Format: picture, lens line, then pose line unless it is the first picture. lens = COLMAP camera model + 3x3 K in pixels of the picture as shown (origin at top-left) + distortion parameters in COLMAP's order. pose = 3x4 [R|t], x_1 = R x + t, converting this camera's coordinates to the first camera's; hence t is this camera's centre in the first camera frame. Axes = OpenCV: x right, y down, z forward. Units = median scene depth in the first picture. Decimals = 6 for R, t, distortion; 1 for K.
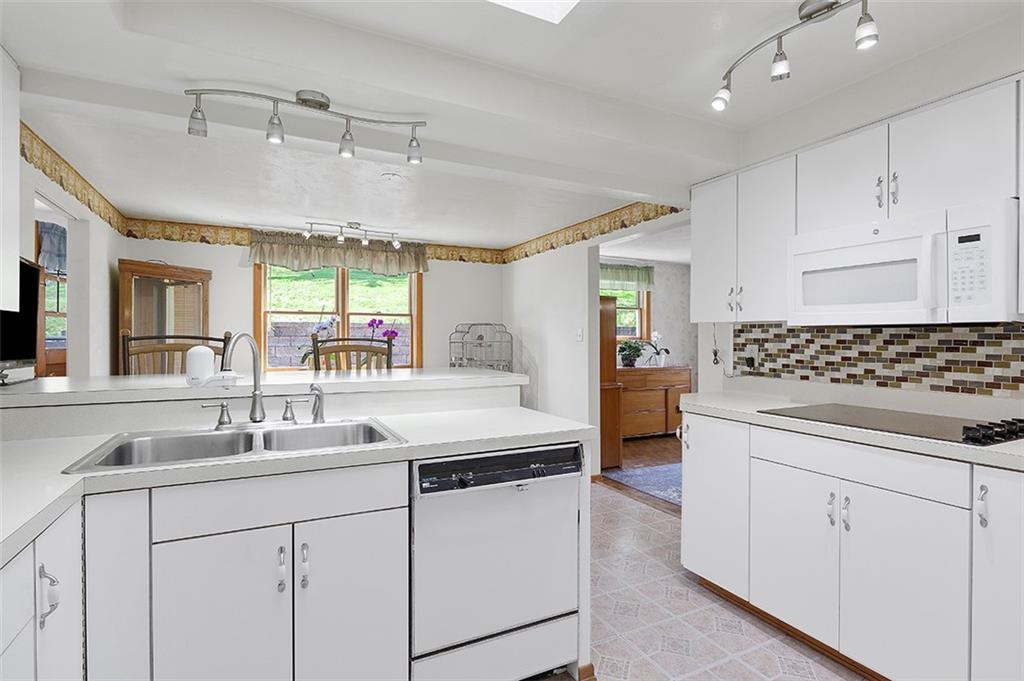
lens RADIAL K [[505.7, 0, 512.0], [0, 505.7, 340.5], [0, 0, 1]] dist [-0.005199, -0.000929]
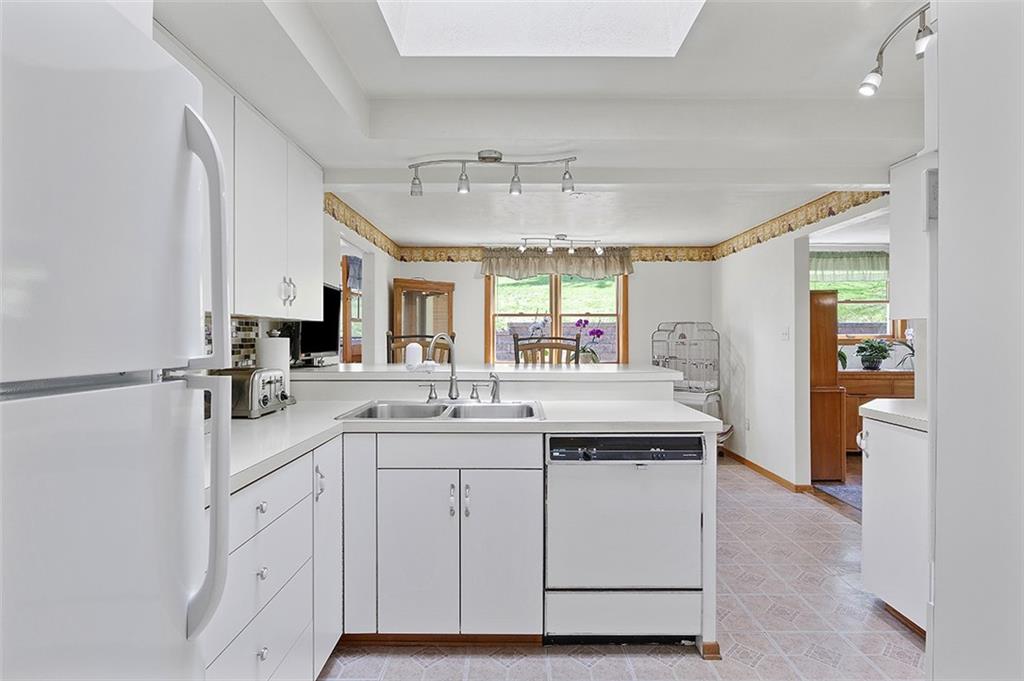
lens RADIAL K [[511.4, 0, 515.6], [0, 511.4, 337.3], [0, 0, 1]] dist [-0.005958, 0.000035]
pose [[0.892352, -0.000048, -0.451341, 0.127543], [-0.001111, 0.999997, -0.002301, -0.000847], [0.451339, 0.002555, 0.892349, -0.074744]]
